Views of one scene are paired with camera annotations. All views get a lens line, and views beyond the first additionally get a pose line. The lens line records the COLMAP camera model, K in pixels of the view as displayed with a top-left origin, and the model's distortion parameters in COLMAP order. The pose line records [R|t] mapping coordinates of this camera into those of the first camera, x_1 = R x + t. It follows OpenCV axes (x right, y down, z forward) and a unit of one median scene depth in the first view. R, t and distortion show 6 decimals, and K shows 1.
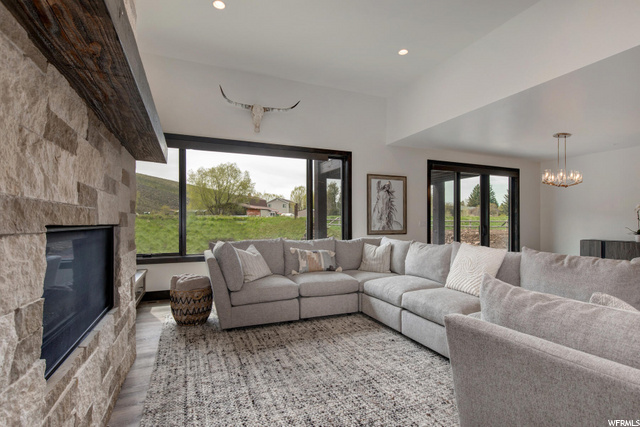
lens RADIAL K [[312.9, 0, 317.7], [0, 312.9, 218.8], [0, 0, 1]] dist [0.003709, -0.001403]
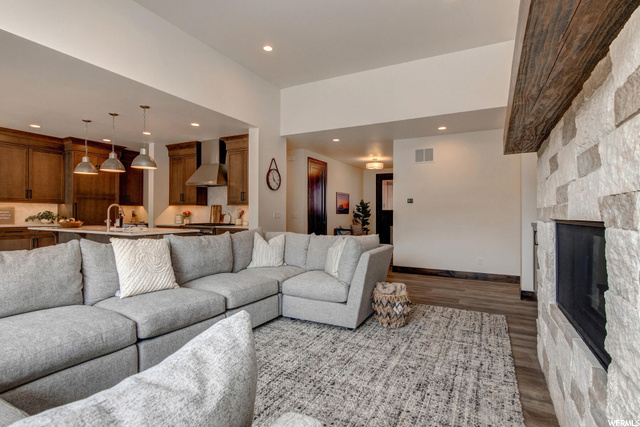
lens RADIAL K [[312.9, 0, 319.3], [0, 312.9, 215.6], [0, 0, 1]] dist [0.003709, -0.001403]
pose [[-0.632014, -0.005830, 0.774935, -0.251049], [-0.021730, 0.999712, -0.010201, 0.006751], [-0.774652, -0.023287, -0.631959, 0.583264]]
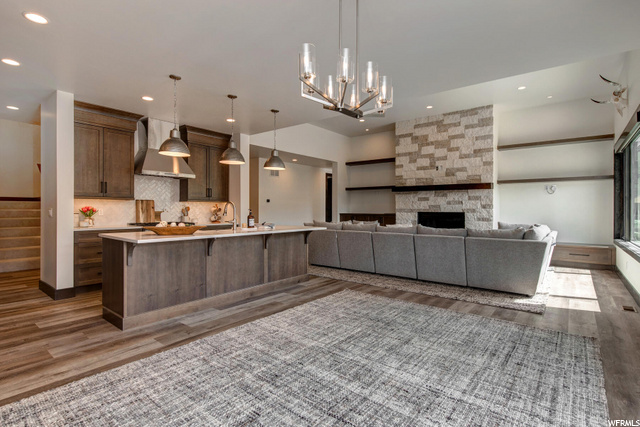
lens RADIAL K [[312.9, 0, 320.4], [0, 312.9, 213.8], [0, 0, 1]] dist [0.003709, -0.001403]
pose [[-0.884438, 0.004966, -0.466631, 0.905299], [0.005927, 0.999982, -0.000592, 0.008306], [0.466620, -0.003289, -0.884452, 1.215264]]
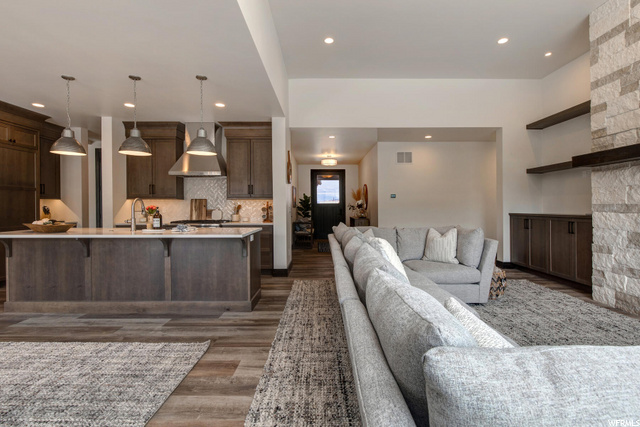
lens RADIAL K [[312.9, 0, 320.9], [0, 312.9, 209.9], [0, 0, 1]] dist [0.003709, -0.001403]
pose [[-0.918761, -0.000089, 0.394815, 0.161150], [-0.004898, 0.999926, -0.011171, 0.007965], [-0.394785, -0.012198, -0.918693, 0.913900]]
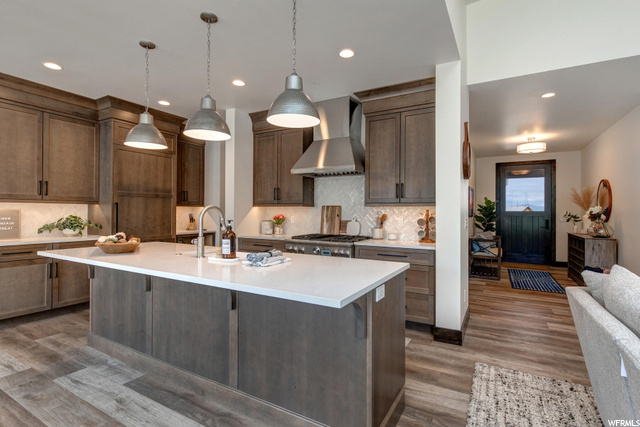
lens RADIAL K [[312.9, 0, 319.7], [0, 312.9, 214.5], [0, 0, 1]] dist [0.003709, -0.001403]
pose [[-0.600582, -0.006379, 0.799537, 0.343205], [-0.022616, 0.999704, -0.009012, -0.008611], [-0.799243, -0.023495, -0.600549, 0.608008]]
